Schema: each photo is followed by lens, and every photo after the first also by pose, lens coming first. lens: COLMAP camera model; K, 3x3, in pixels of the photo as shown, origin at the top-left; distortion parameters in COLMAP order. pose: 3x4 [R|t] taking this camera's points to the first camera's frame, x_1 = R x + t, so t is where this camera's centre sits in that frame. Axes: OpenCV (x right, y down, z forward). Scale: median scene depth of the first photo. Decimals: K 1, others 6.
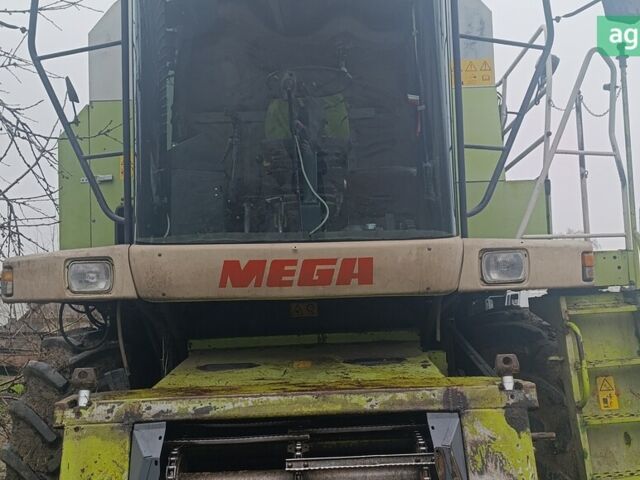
lens RADIAL K [[777.7, 0, 321.6], [0, 777.7, 240.9], [0, 0, 1]] dist [0.043282, 0.000000]
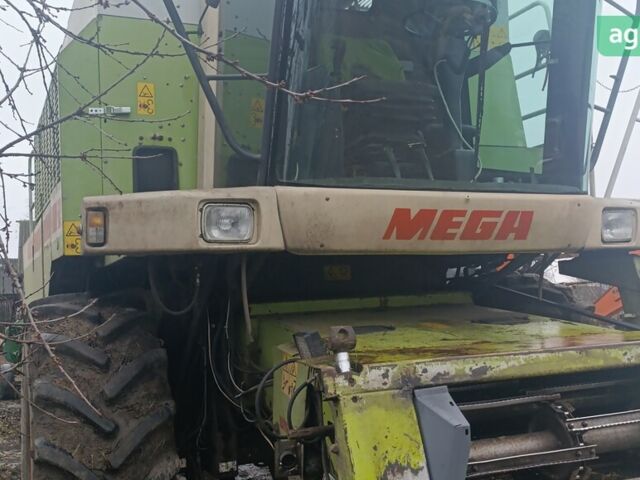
lens RADIAL K [[777.7, 0, 320.6], [0, 777.7, 236.4], [0, 0, 1]] dist [0.043282, 0.000000]
pose [[0.918052, 0.025536, 0.395636, -0.566233], [-0.031008, 0.999491, 0.007439, 0.054373], [-0.395245, -0.019097, 0.918377, 0.224055]]
